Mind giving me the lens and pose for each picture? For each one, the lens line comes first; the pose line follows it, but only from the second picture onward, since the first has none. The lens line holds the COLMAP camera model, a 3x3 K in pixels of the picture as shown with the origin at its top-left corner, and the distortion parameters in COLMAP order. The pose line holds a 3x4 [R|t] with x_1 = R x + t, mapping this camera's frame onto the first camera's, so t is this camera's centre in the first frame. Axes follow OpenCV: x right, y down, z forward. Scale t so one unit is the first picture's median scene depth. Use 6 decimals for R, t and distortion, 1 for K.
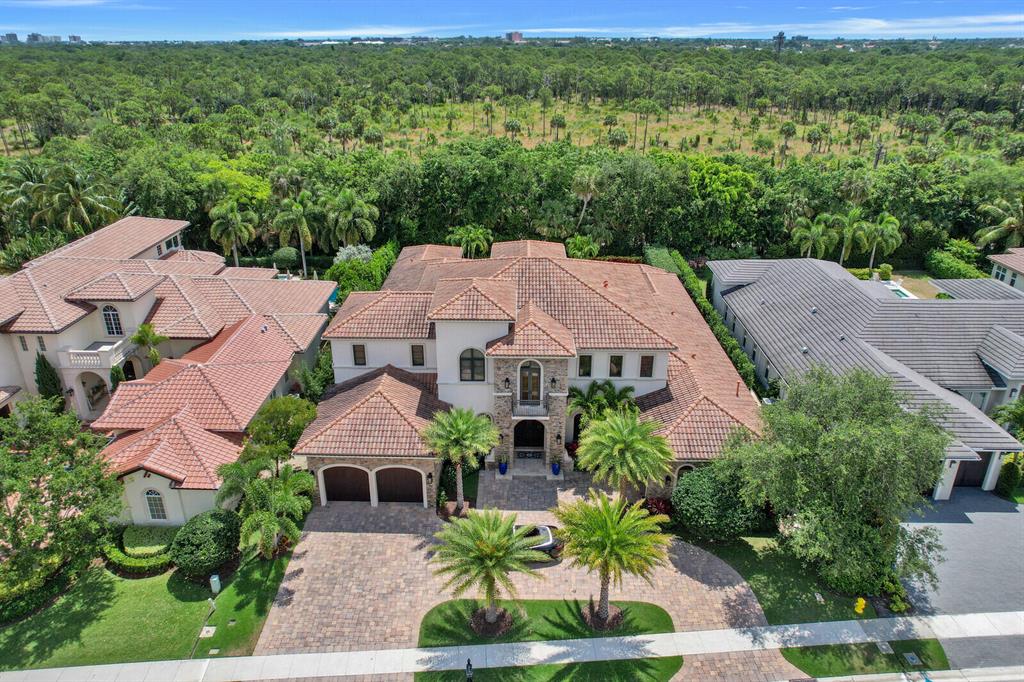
lens RADIAL K [[695.9, 0, 508.1], [0, 695.9, 335.1], [0, 0, 1]] dist [-0.003113, -0.059827]
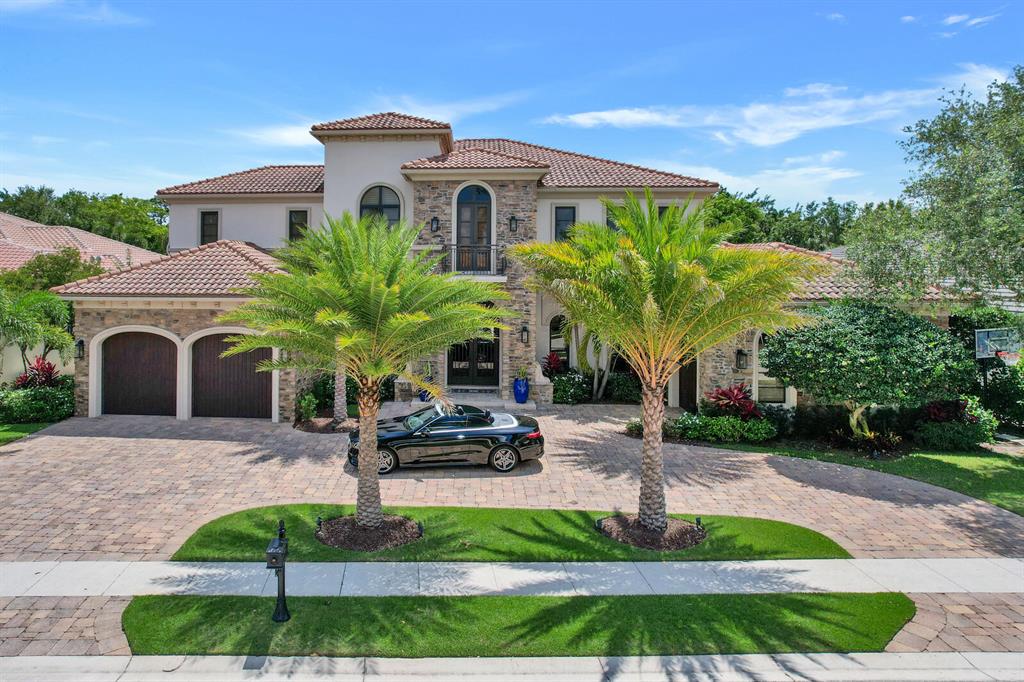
lens RADIAL K [[687.4, 0, 415.1], [0, 687.4, 339.9], [0, 0, 1]] dist [-0.001150, -0.061368]
pose [[0.997416, 0.007582, -0.071437, 0.028572], [-0.035729, 0.915060, -0.401732, 0.460092], [0.062323, 0.403246, 0.912967, 0.583710]]
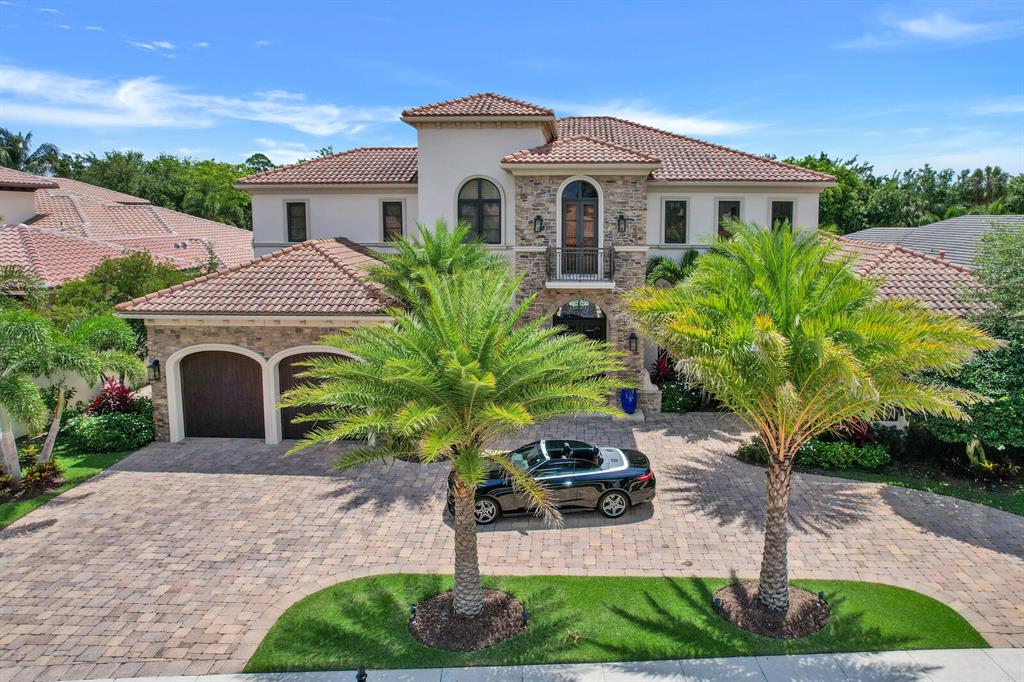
lens RADIAL K [[646.6, 0, 557.3], [0, 646.6, 364.2], [0, 0, 1]] dist [-0.051936, 0.040963]
pose [[0.999851, 0.003648, -0.016872, 0.026727], [-0.008236, 0.959814, -0.280517, 0.371302], [0.015171, 0.280614, 0.959701, 0.626564]]
